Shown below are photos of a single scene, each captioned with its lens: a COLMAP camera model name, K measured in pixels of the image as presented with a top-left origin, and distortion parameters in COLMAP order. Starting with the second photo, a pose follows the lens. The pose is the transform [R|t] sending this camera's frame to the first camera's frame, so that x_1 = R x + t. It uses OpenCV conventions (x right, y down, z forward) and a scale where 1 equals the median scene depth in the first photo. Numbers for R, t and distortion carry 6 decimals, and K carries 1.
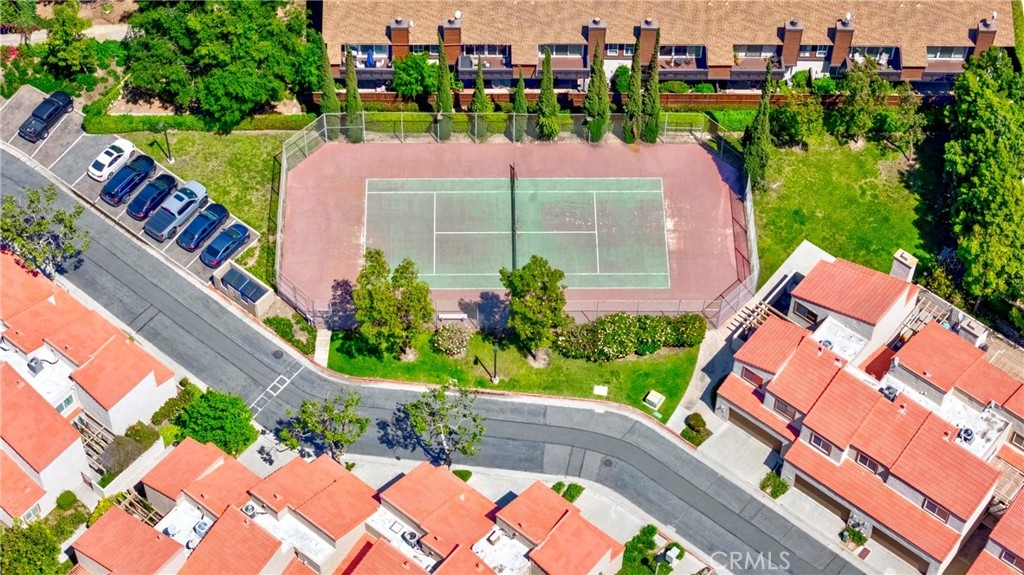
lens RADIAL K [[2133.5, 0, 512.0], [0, 2133.5, 287.5], [0, 0, 1]] dist [-0.422866, 2.792100]
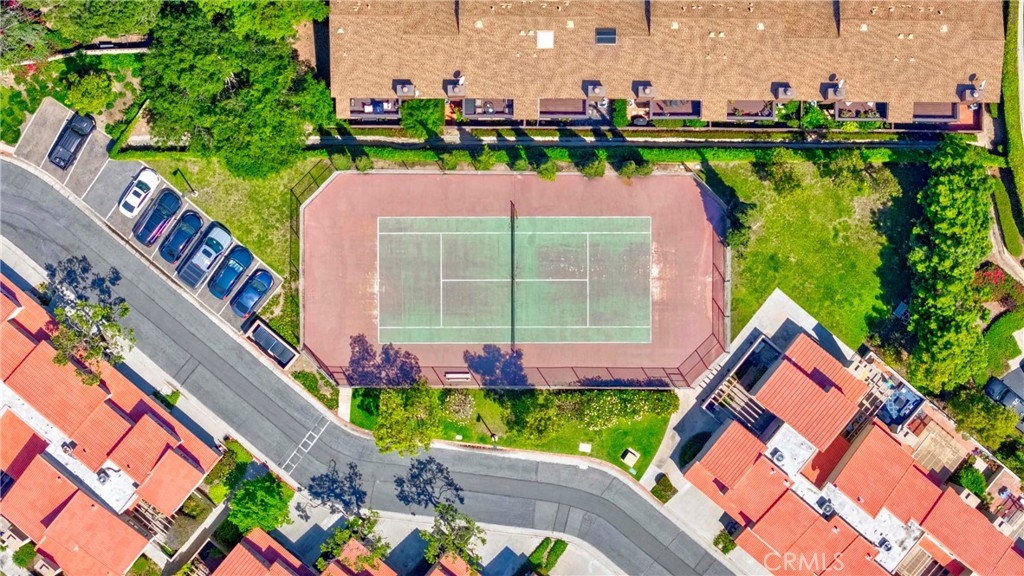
lens RADIAL K [[2133.5, 0, 512.0], [0, 2133.5, 288.0], [0, 0, 1]] dist [-0.422866, 2.792100]
pose [[0.999907, 0.013484, 0.002240, -0.002180], [-0.012003, 0.787724, 0.615911, -0.704593], [0.006540, -0.615881, 0.787812, 0.128573]]
